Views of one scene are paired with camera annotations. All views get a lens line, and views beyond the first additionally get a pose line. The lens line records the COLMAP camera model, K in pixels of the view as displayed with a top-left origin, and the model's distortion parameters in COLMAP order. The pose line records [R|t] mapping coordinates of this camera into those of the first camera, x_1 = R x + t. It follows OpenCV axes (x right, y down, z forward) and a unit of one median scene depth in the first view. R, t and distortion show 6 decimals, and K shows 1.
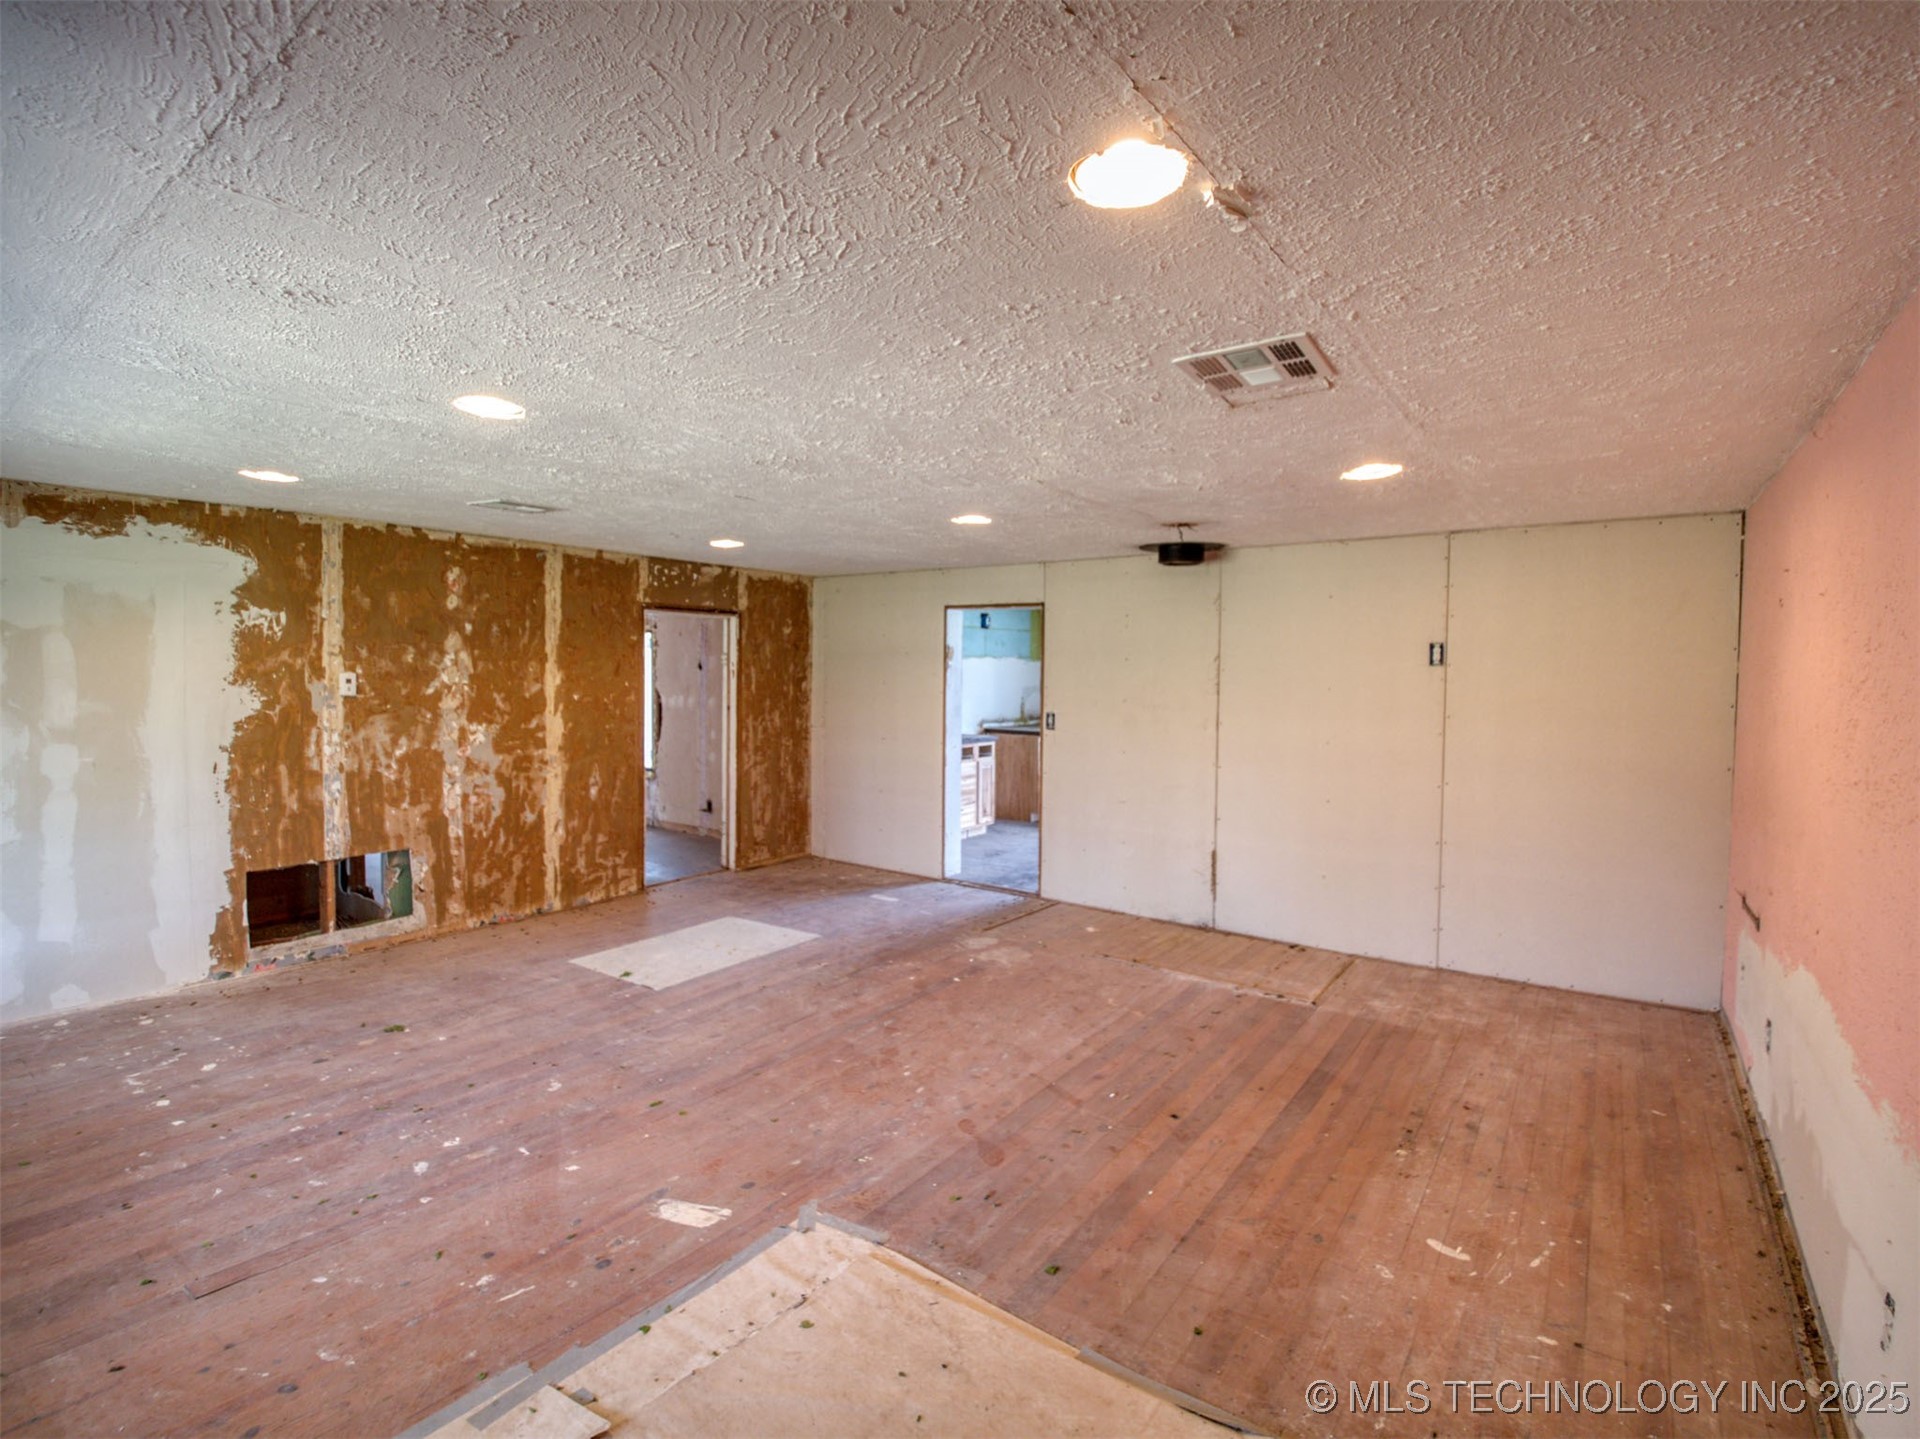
lens RADIAL K [[902.9, 0, 929.5], [0, 902.9, 692.3], [0, 0, 1]] dist [-0.016986, -0.014089]
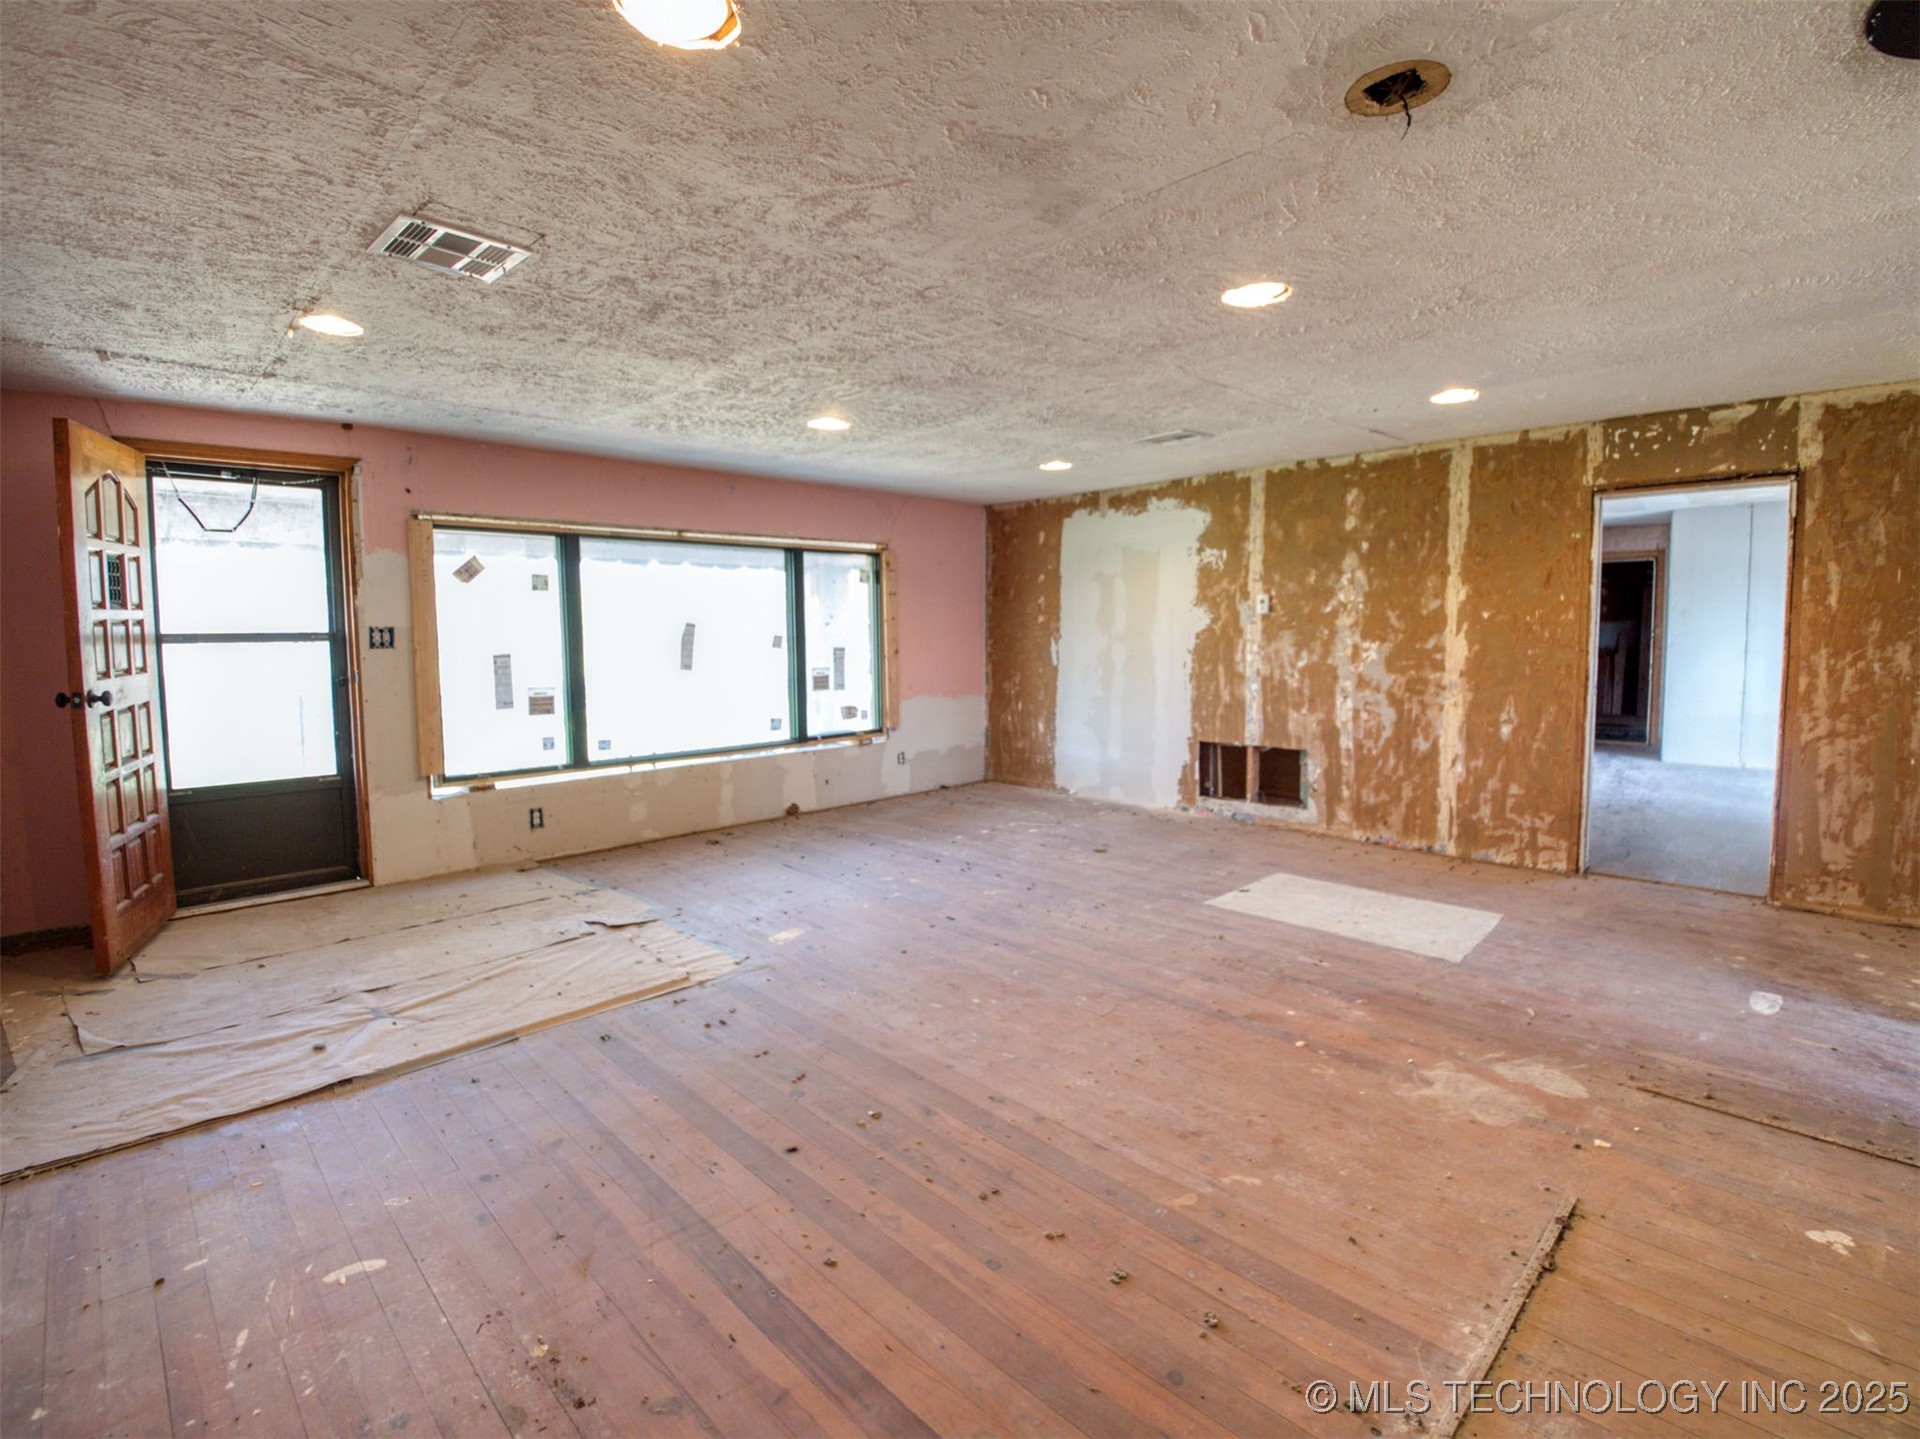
lens RADIAL K [[902.9, 0, 1022.4], [0, 902.9, 701.4], [0, 0, 1]] dist [-0.016986, -0.014089]
pose [[-0.111902, 0.072638, -0.991061, 0.623494], [-0.014420, 0.997101, 0.074709, 0.036745], [0.993615, 0.022651, -0.110531, 0.830629]]
